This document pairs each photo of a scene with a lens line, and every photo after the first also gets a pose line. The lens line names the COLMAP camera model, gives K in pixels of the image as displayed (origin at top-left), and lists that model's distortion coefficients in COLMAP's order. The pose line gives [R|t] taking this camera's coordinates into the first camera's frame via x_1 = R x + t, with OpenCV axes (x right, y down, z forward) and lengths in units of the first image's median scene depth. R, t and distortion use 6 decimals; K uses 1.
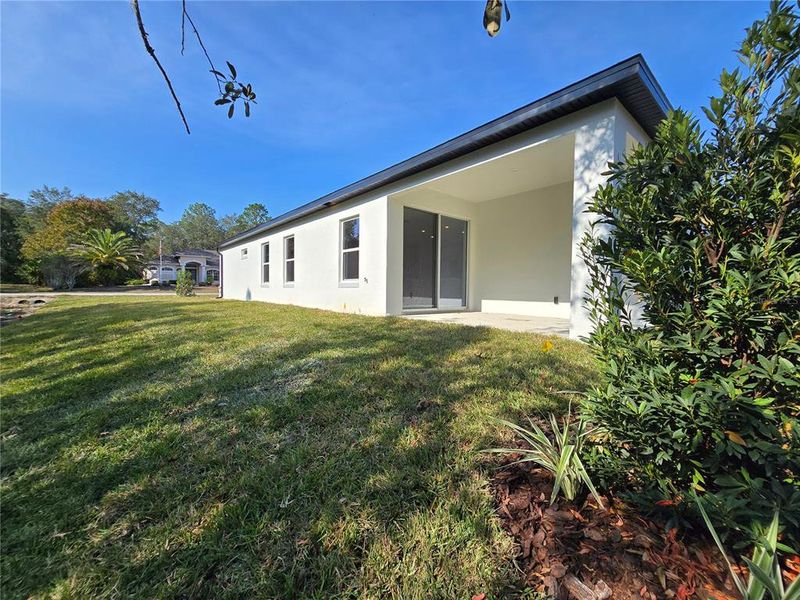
lens RADIAL K [[325.3, 0, 395.9], [0, 325.3, 295.9], [0, 0, 1]] dist [-0.010442, 0.002737]
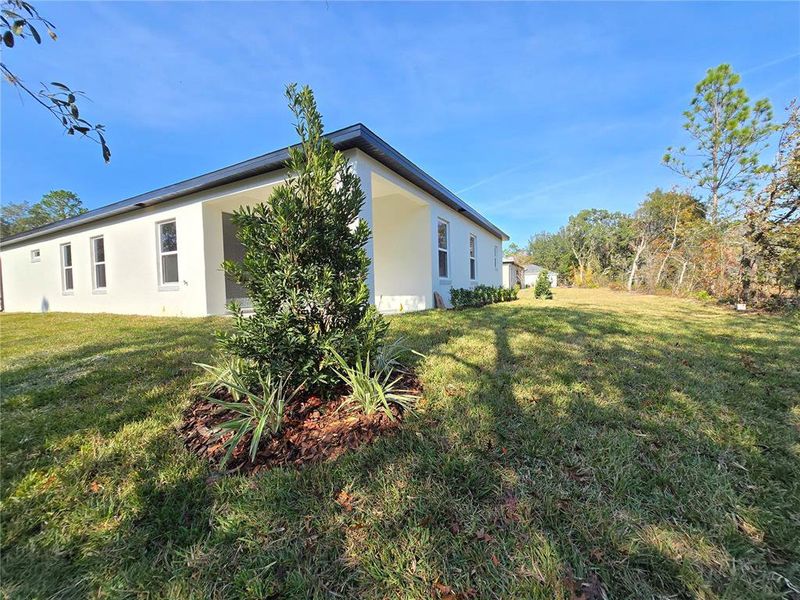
lens RADIAL K [[325.3, 0, 399.9], [0, 325.3, 300.0], [0, 0, 1]] dist [-0.010442, 0.002737]
pose [[0.925834, -0.050138, 0.374589, 0.123667], [0.046142, 0.998742, 0.019637, 0.013868], [-0.375102, -0.000897, 0.926983, -0.167466]]
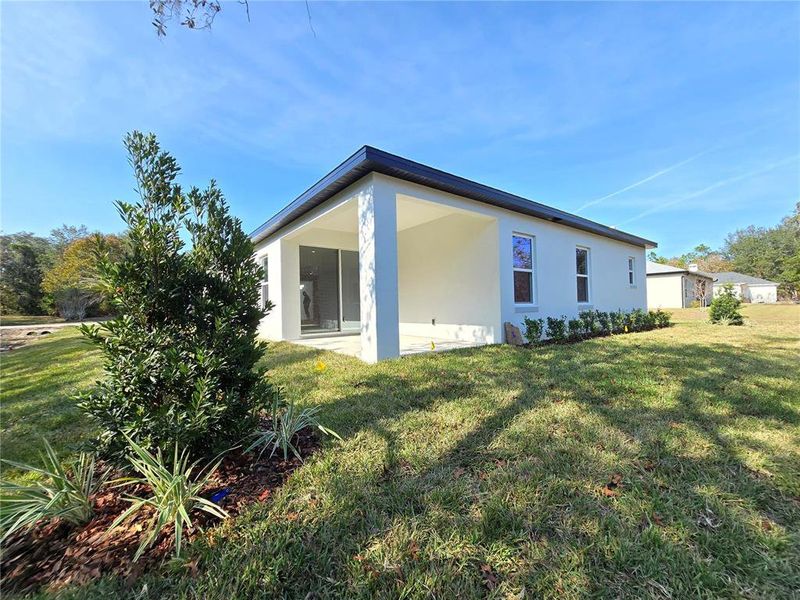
lens RADIAL K [[325.3, 0, 409.3], [0, 325.3, 299.0], [0, 0, 1]] dist [-0.010442, 0.002737]
pose [[0.998574, -0.037428, -0.038077, 0.372164], [0.035977, 0.998625, -0.038117, -0.021004], [0.039451, 0.036693, 0.998548, -0.119311]]
